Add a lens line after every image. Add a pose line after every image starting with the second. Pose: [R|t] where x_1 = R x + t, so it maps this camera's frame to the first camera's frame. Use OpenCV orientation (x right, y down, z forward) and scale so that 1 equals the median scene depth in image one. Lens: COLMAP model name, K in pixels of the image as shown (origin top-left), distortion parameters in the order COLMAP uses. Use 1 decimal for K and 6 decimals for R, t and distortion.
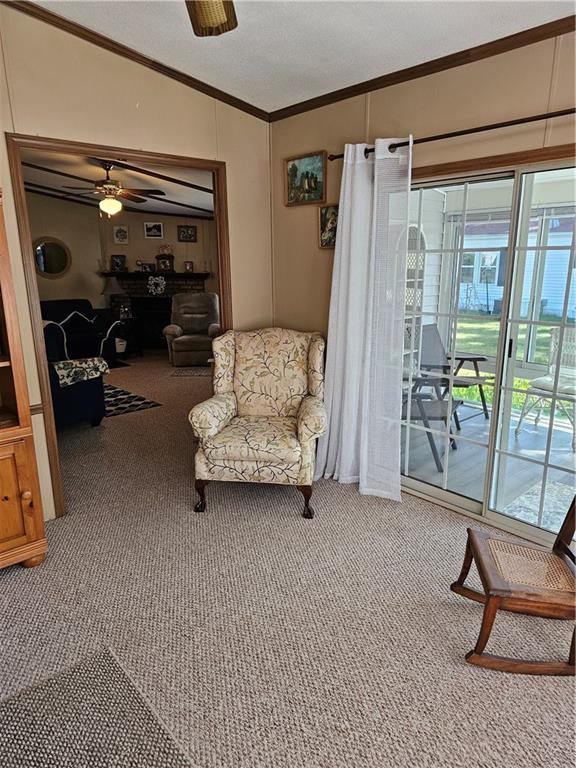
lens RADIAL K [[520.7, 0, 288.0], [0, 520.7, 384.0], [0, 0, 1]] dist [0.061791, -0.003546]
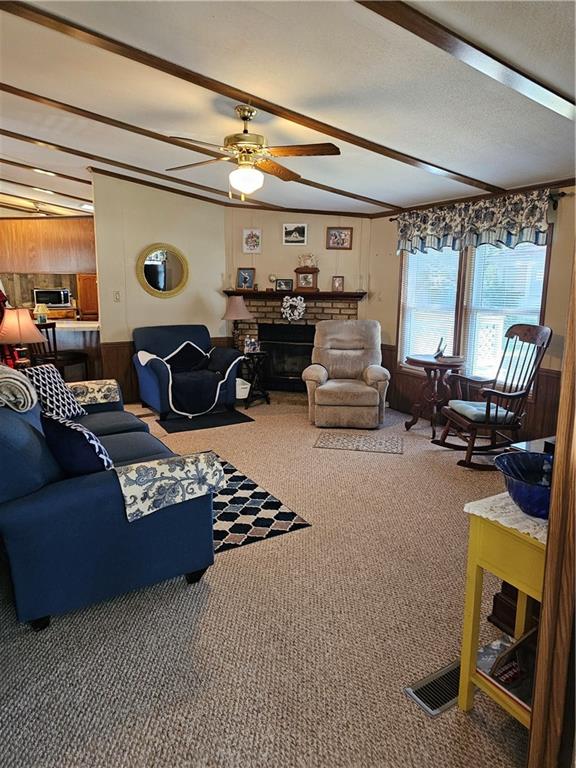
lens RADIAL K [[520.7, 0, 288.0], [0, 520.7, 384.0], [0, 0, 1]] dist [0.061791, -0.003546]
pose [[0.976995, 0.050442, -0.207210, -0.106557], [-0.058611, 0.997720, -0.033468, -0.060154], [0.205050, 0.044843, 0.977724, 0.301530]]
